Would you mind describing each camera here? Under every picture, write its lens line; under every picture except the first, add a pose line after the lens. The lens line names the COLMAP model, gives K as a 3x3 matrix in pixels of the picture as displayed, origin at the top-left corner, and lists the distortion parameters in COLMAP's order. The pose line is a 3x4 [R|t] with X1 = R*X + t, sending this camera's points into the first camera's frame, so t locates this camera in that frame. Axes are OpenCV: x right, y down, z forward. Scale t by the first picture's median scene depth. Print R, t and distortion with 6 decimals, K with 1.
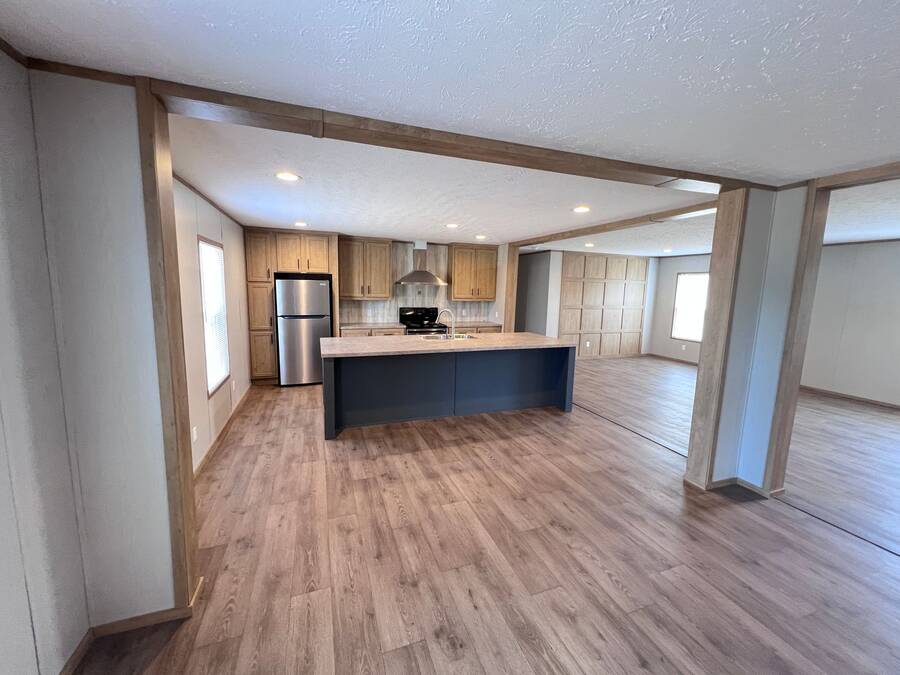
lens RADIAL K [[363.5, 0, 450.3], [0, 363.5, 333.9], [0, 0, 1]] dist [-0.001218, -0.000051]
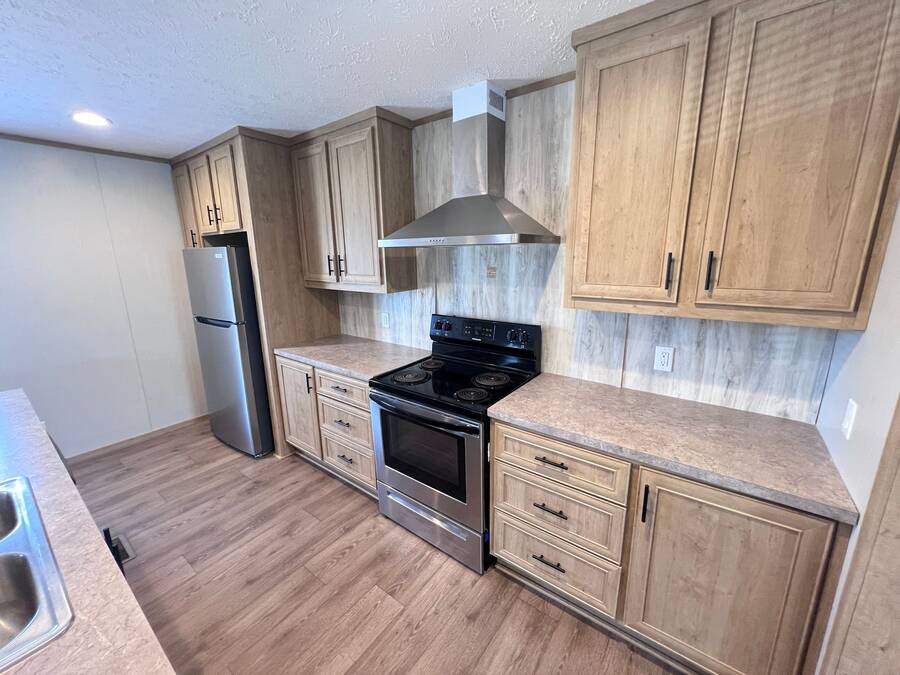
lens RADIAL K [[363.5, 0, 449.9], [0, 363.5, 338.1], [0, 0, 1]] dist [-0.001218, -0.000051]
pose [[0.552035, 0.163365, -0.817661, 0.167216], [-0.085896, 0.986544, 0.139114, -0.101781], [0.829385, -0.006562, 0.558639, 0.832278]]
